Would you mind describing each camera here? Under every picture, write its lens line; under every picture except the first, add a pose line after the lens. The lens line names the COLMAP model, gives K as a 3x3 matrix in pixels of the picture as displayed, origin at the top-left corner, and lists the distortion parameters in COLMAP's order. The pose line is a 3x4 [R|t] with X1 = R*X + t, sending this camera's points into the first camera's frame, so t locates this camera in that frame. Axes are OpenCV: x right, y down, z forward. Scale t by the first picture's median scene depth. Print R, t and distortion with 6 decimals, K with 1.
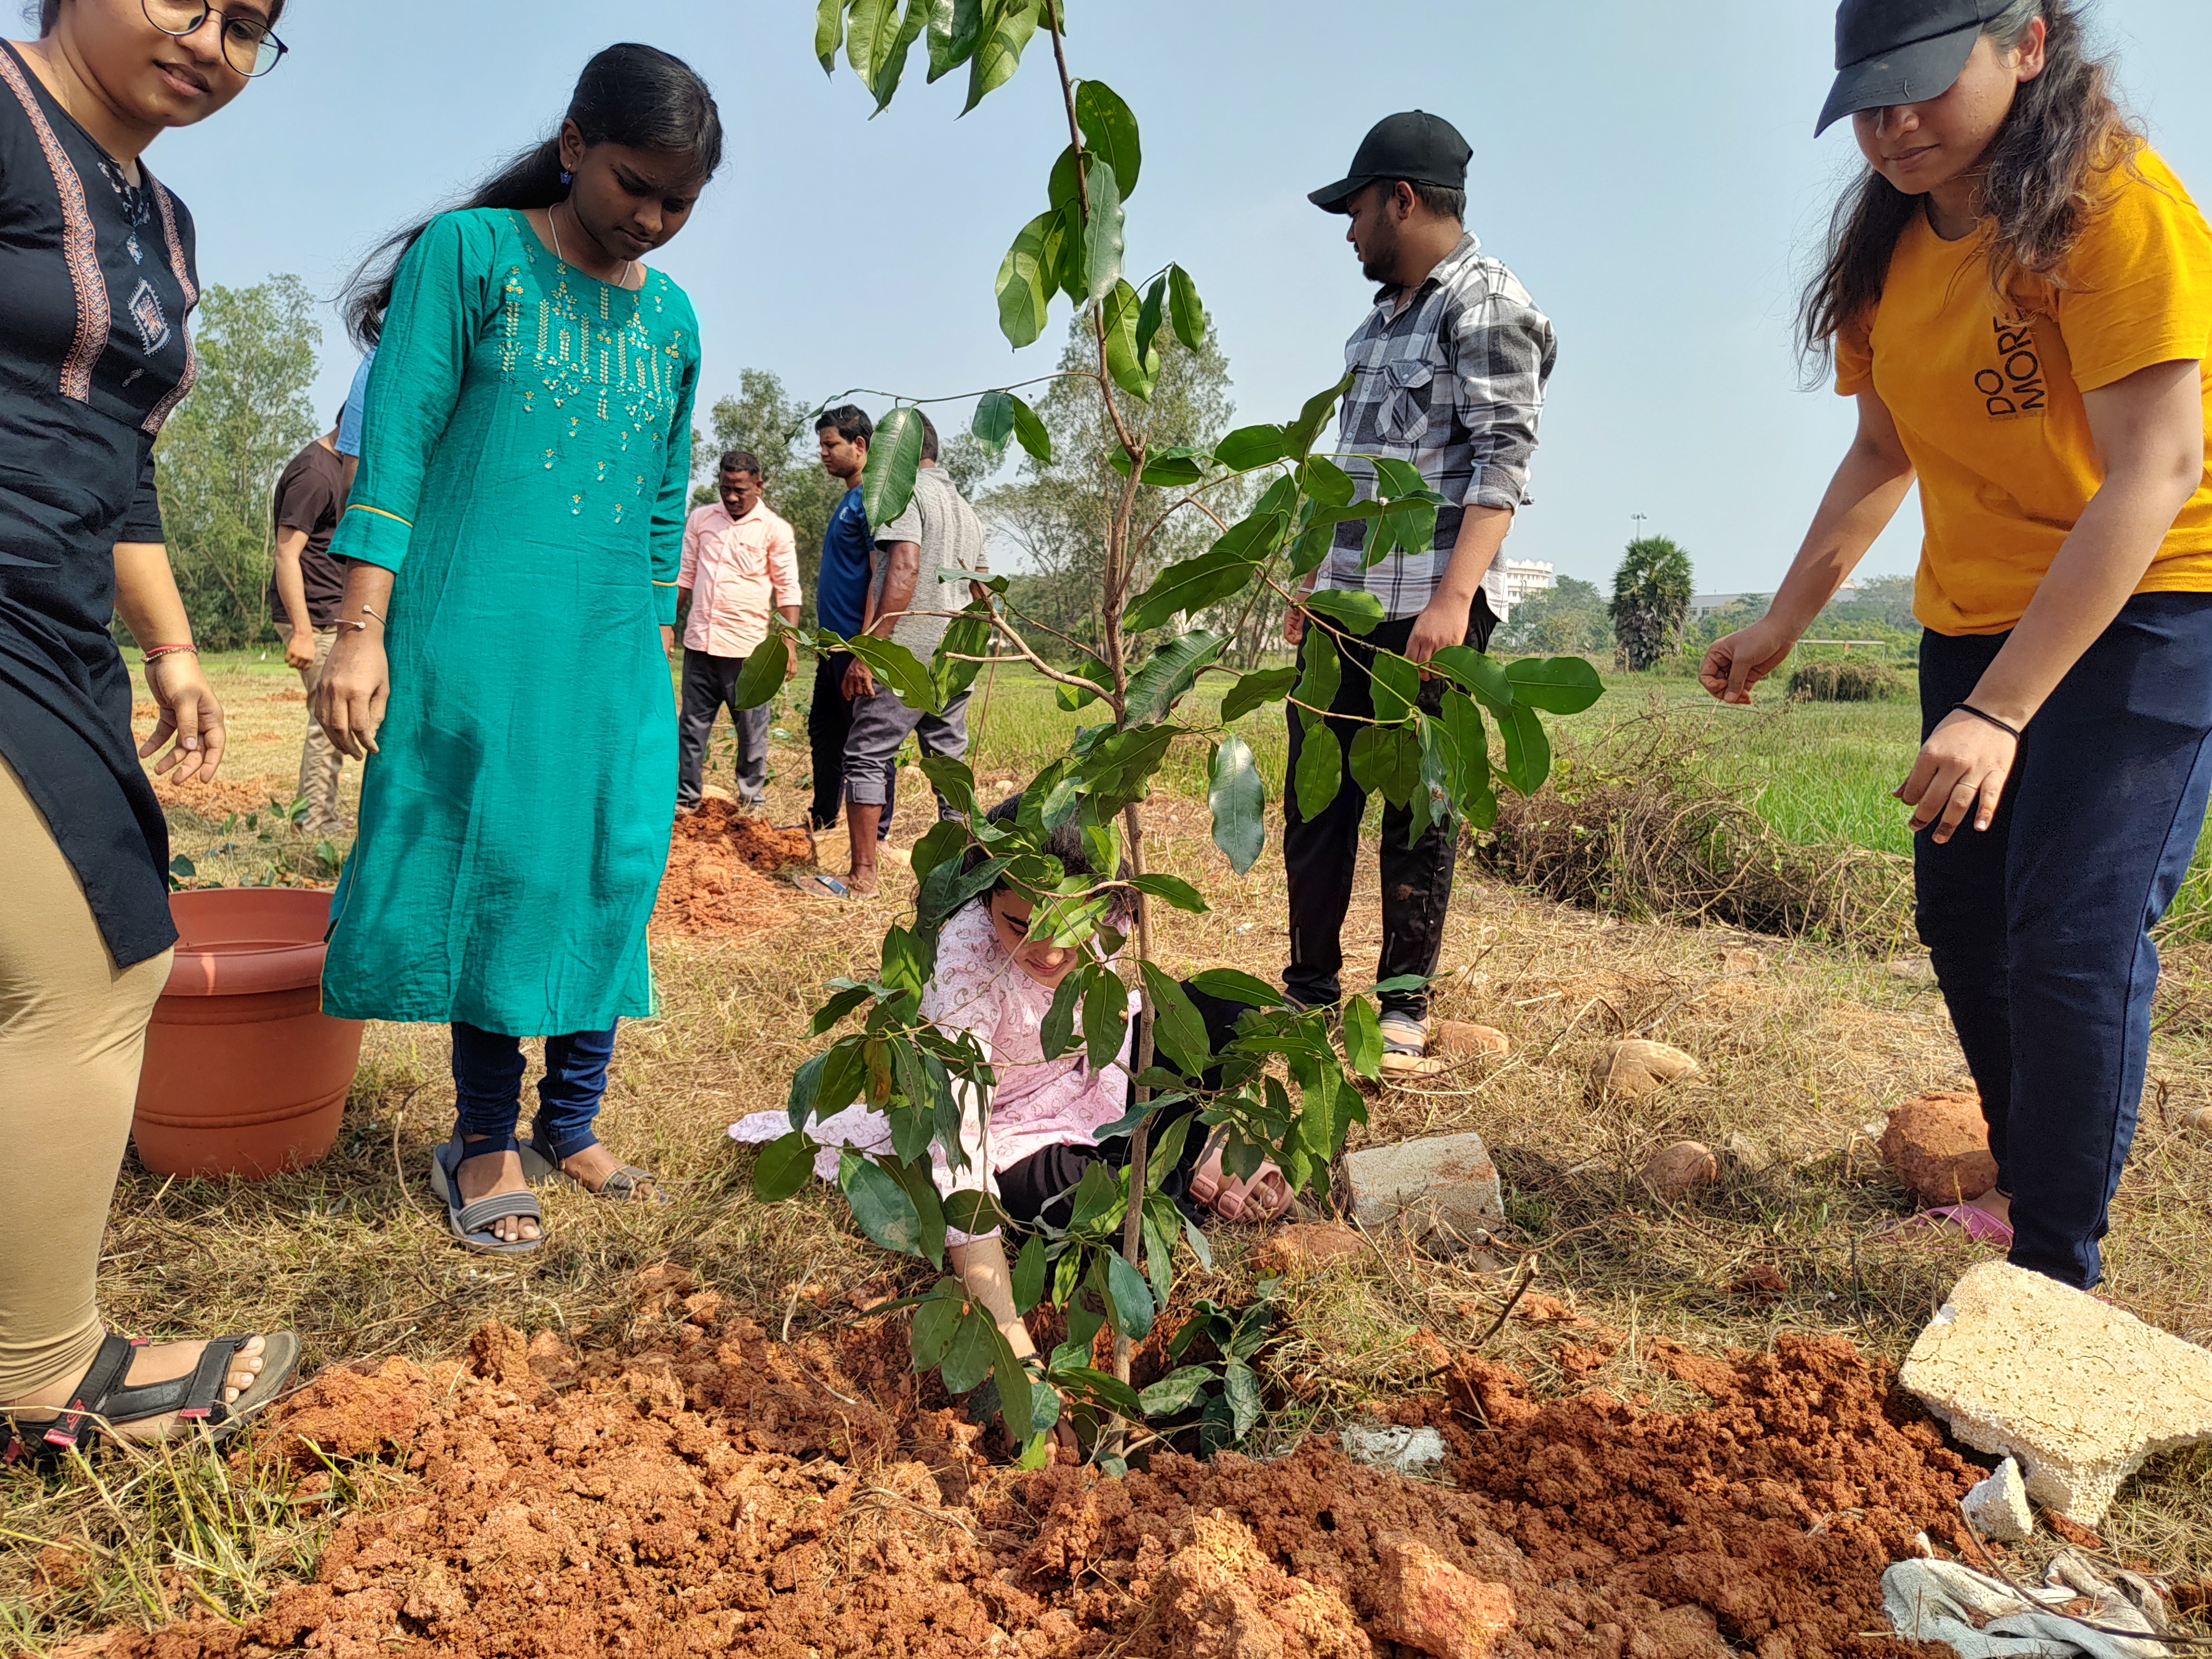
lens RADIAL K [[1518.0, 0, 1093.5], [0, 1518.0, 835.8], [0, 0, 1]] dist [0.024998, -0.026205]
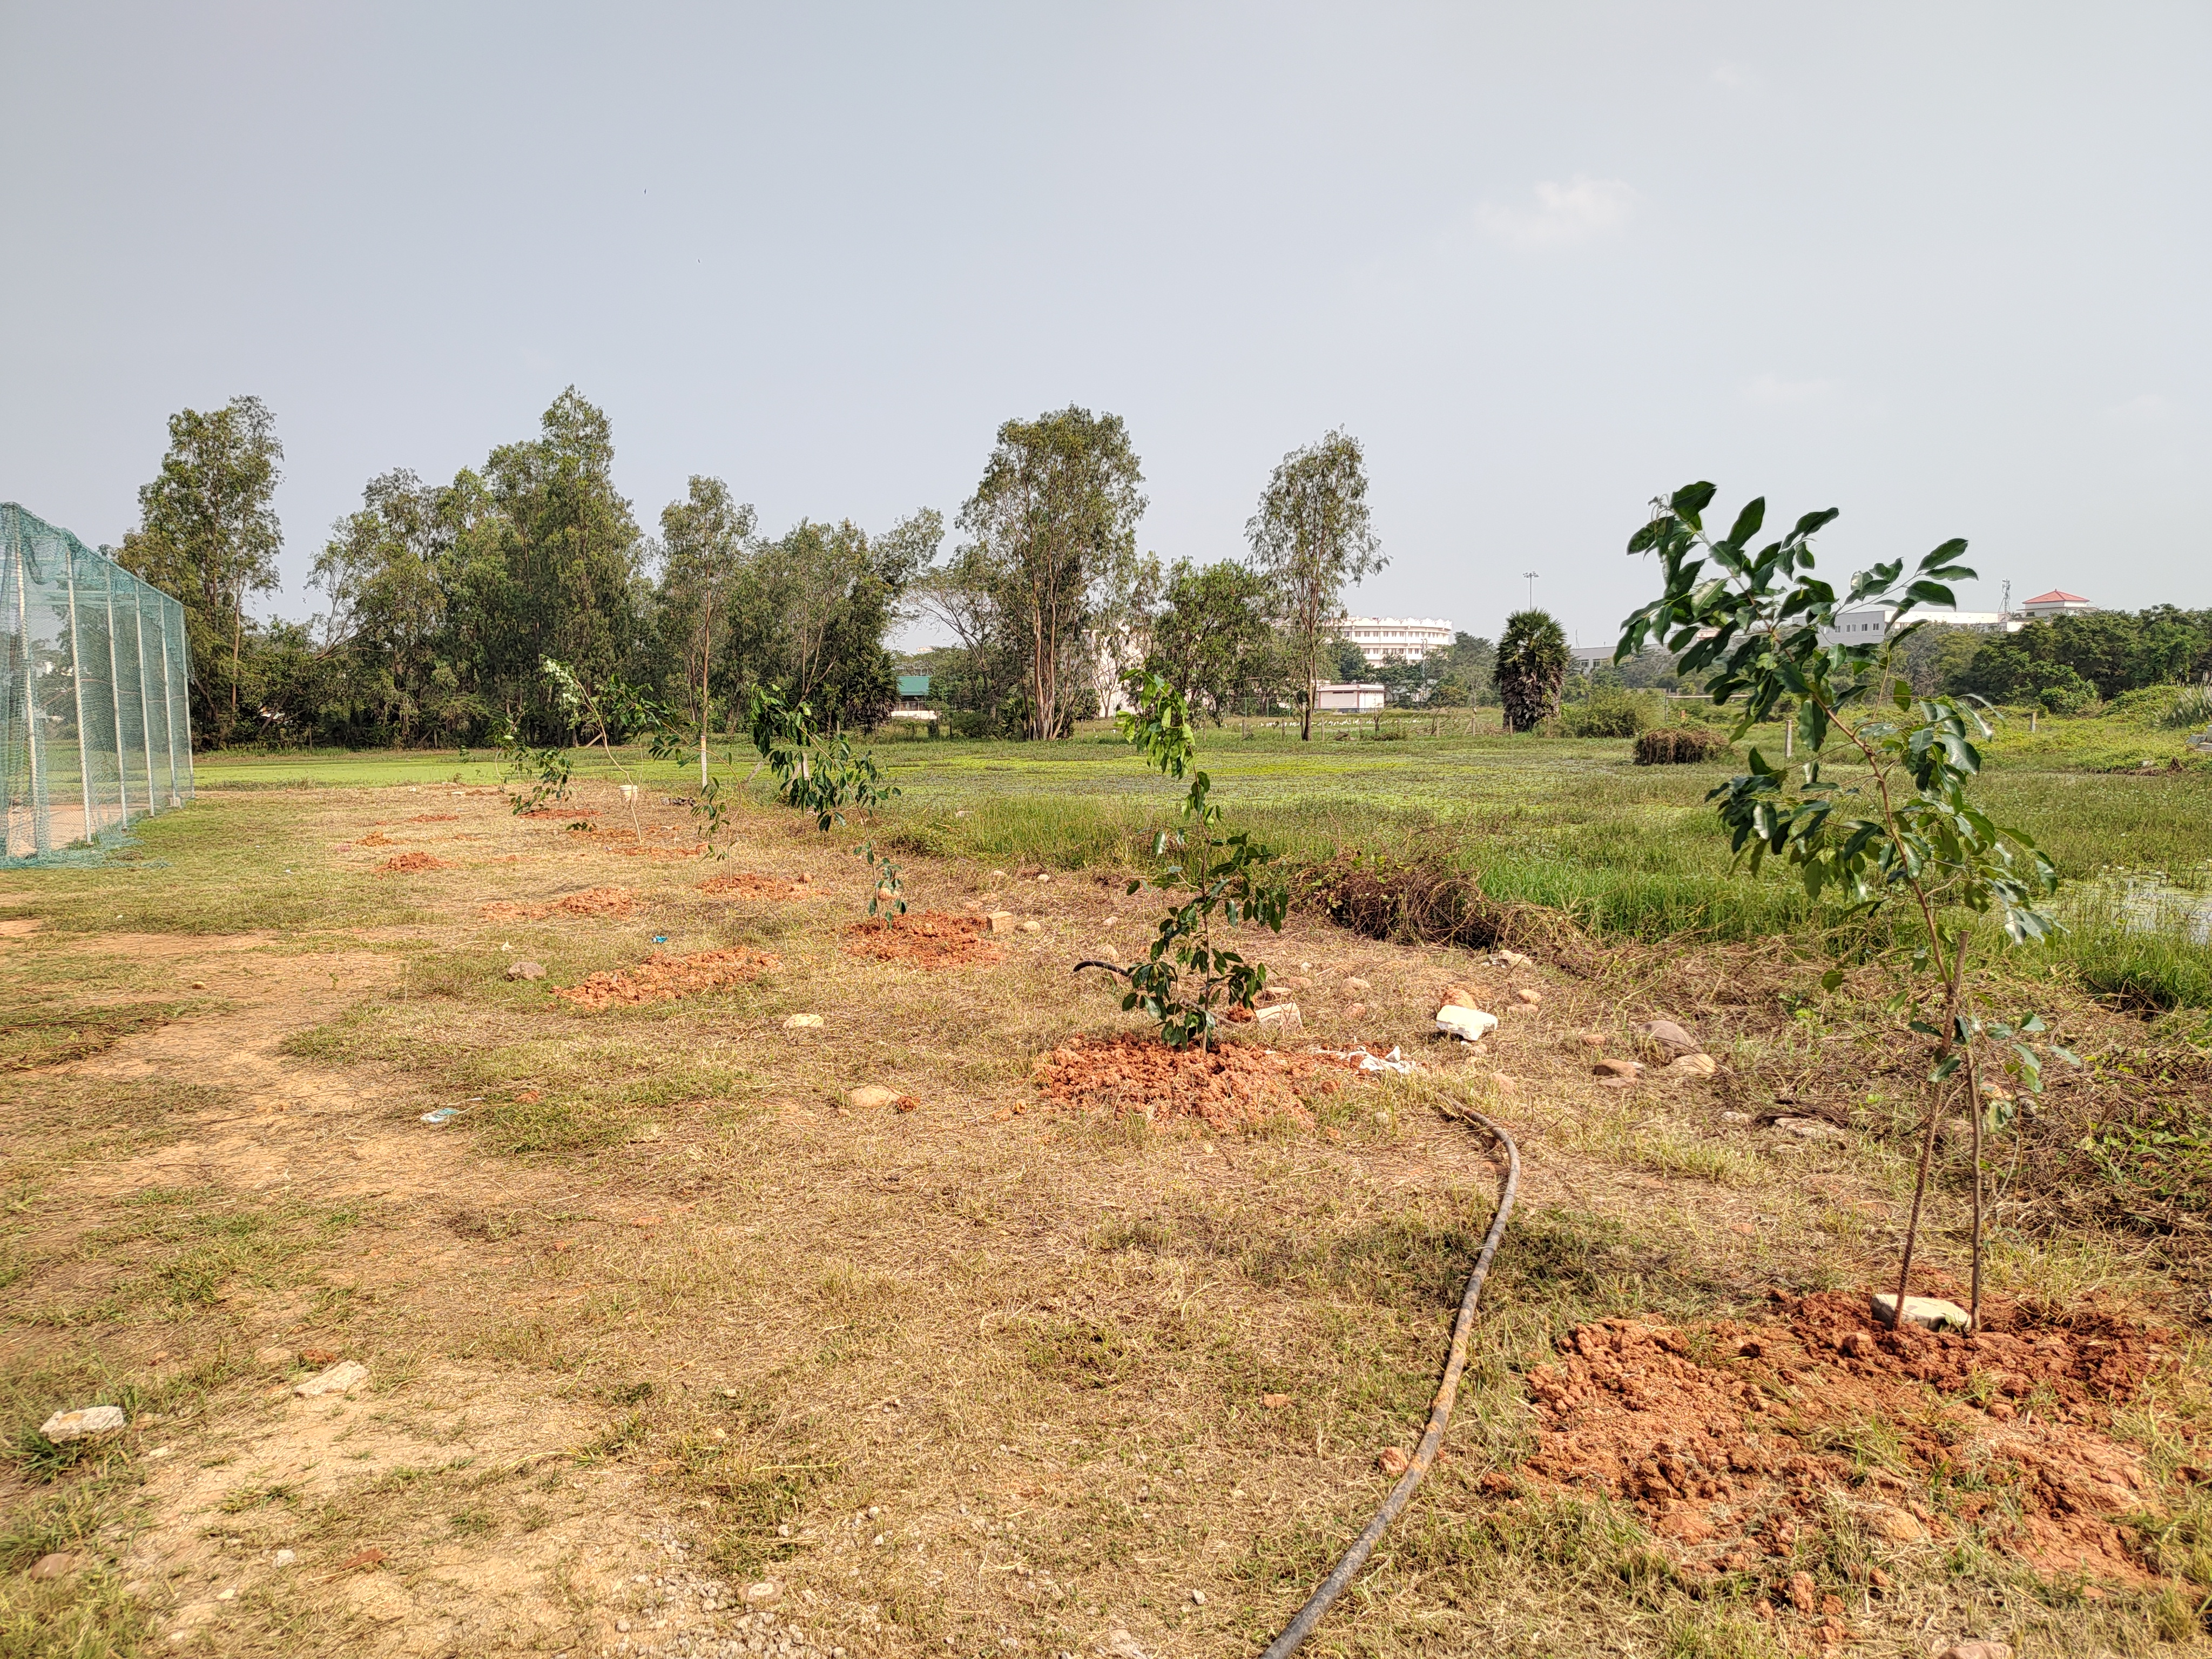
lens RADIAL K [[1518.0, 0, 1083.3], [0, 1518.0, 843.1], [0, 0, 1]] dist [0.024998, -0.026205]
pose [[0.998348, -0.034335, 0.046073, -0.012788], [0.035889, 0.998800, -0.033334, -0.002126], [-0.044874, 0.034933, 0.998382, -0.081684]]
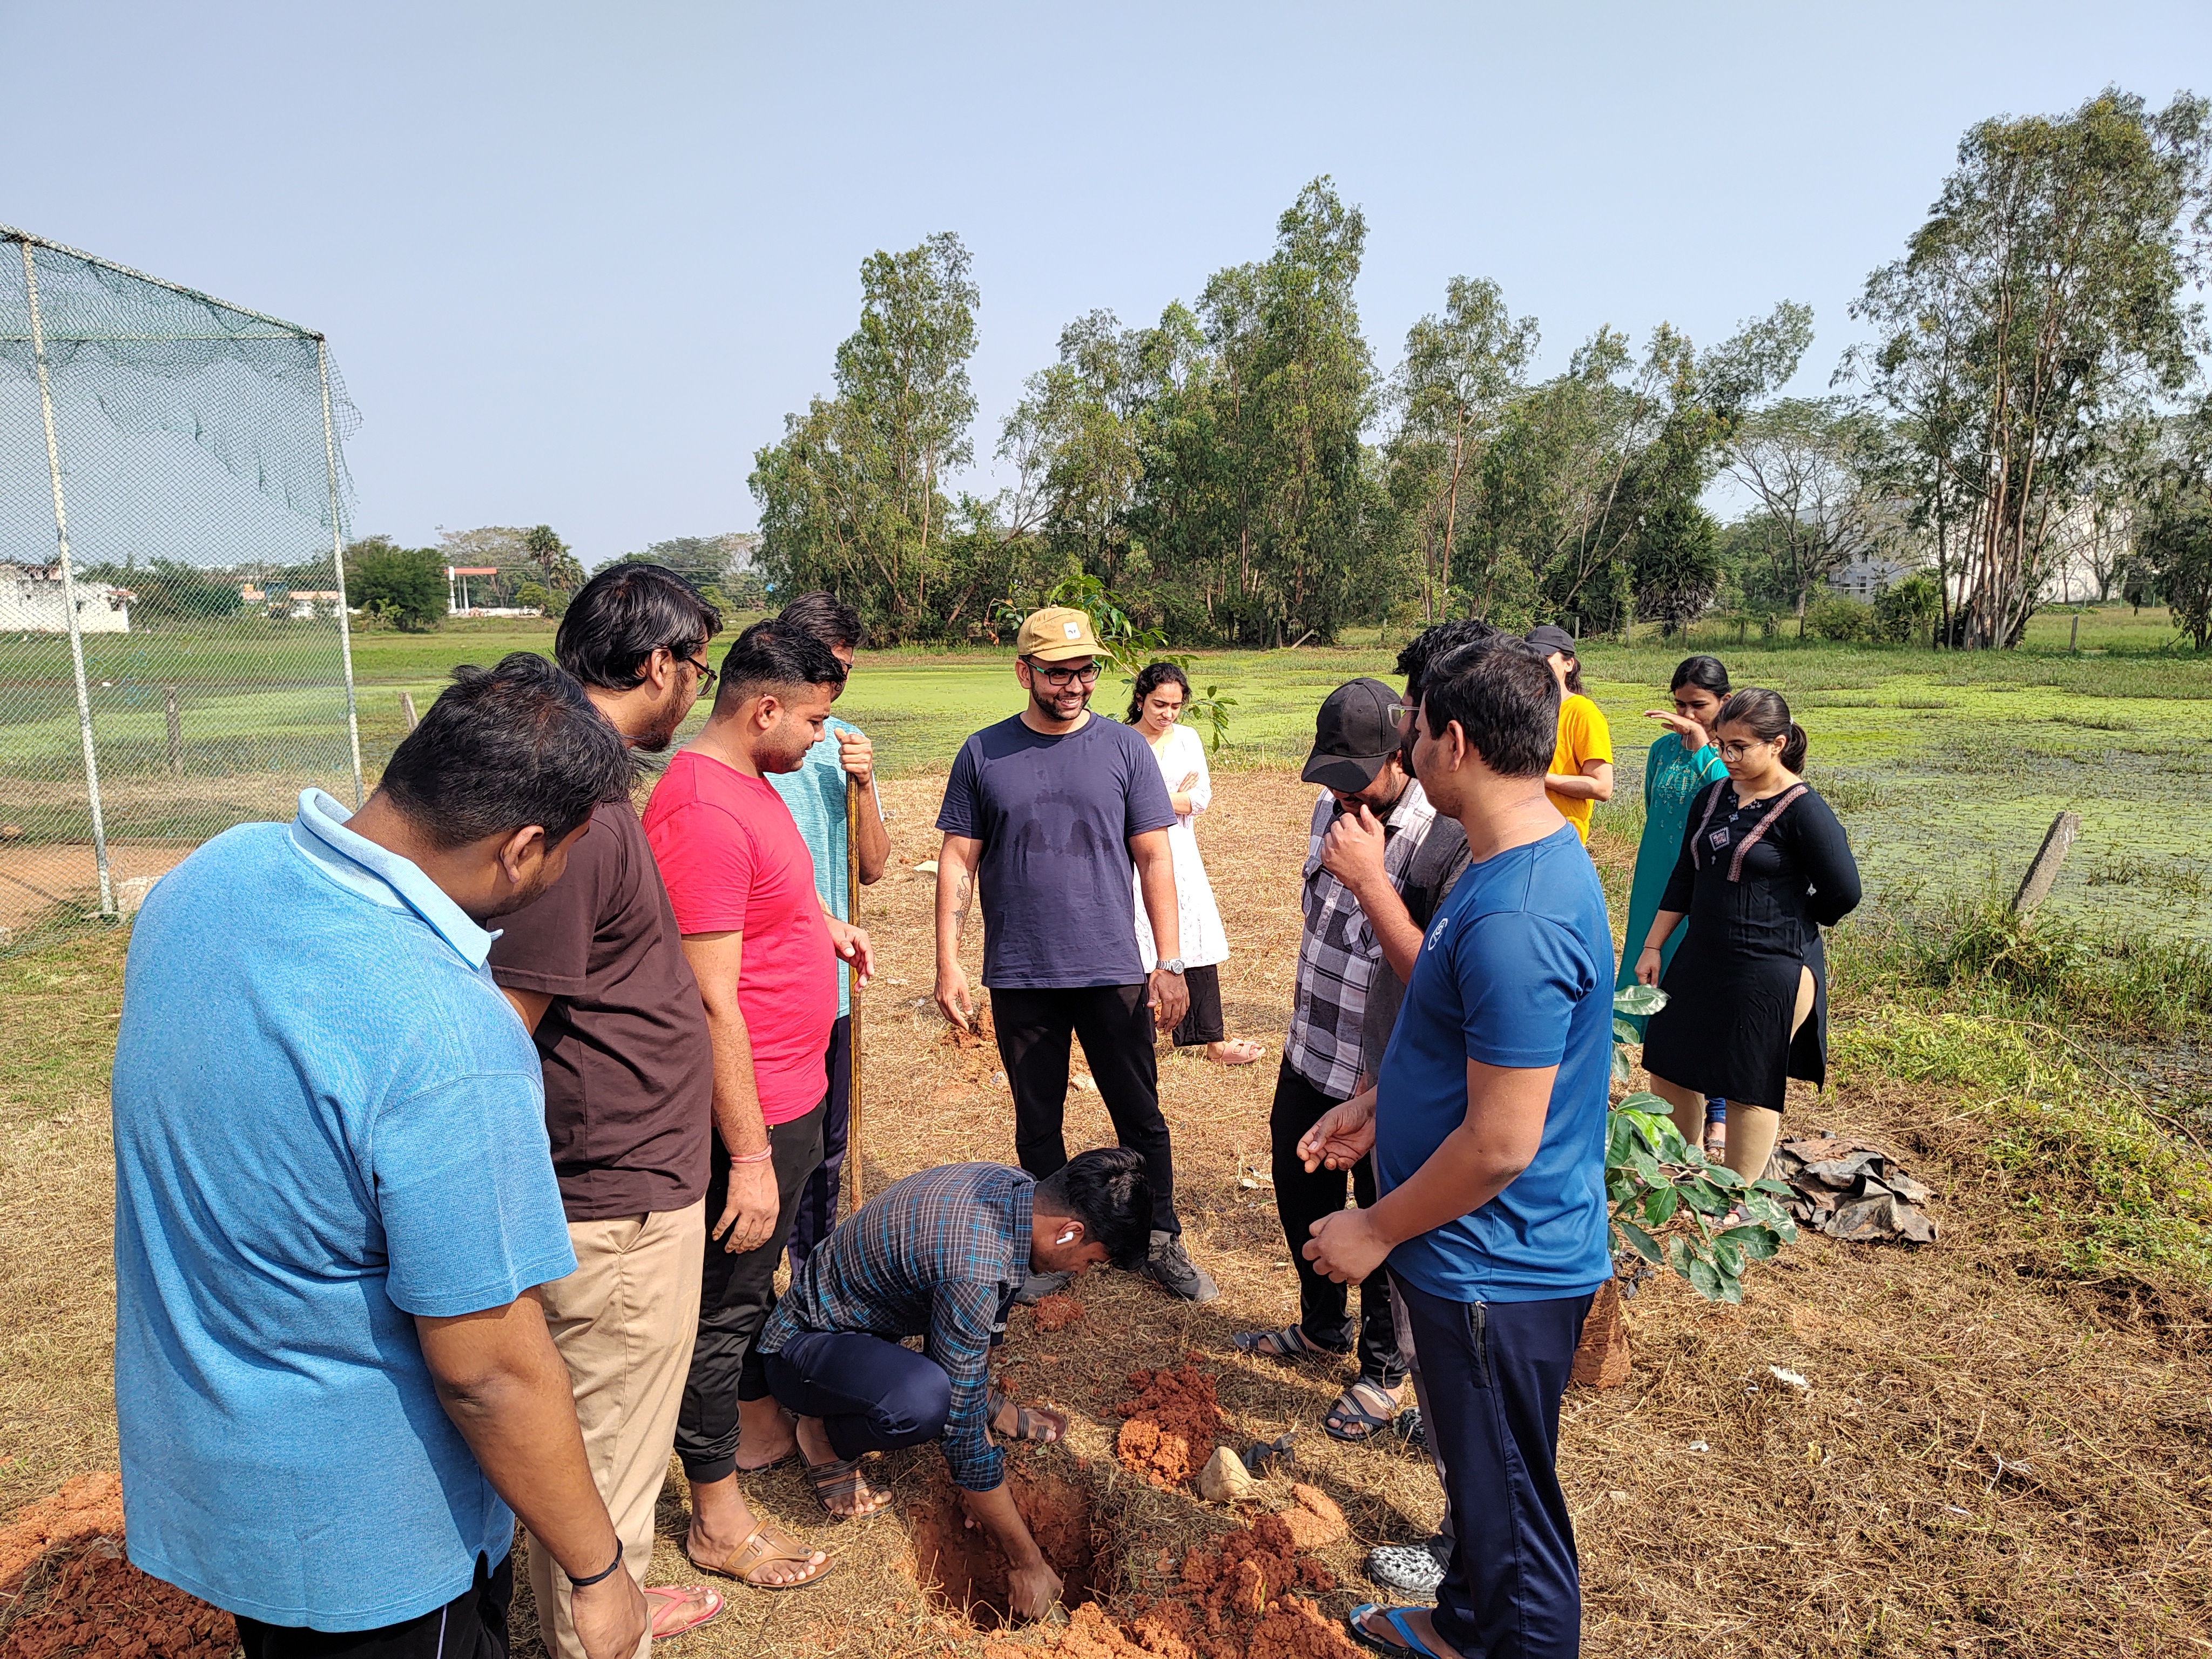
lens RADIAL K [[1518.0, 0, 1086.1], [0, 1518.0, 891.5], [0, 0, 1]] dist [0.024998, -0.026205]
pose [[0.920481, 0.043067, -0.388407, -0.089761], [-0.018823, 0.997641, 0.066013, -0.040174], [0.390333, -0.053452, 0.919121, 0.195653]]
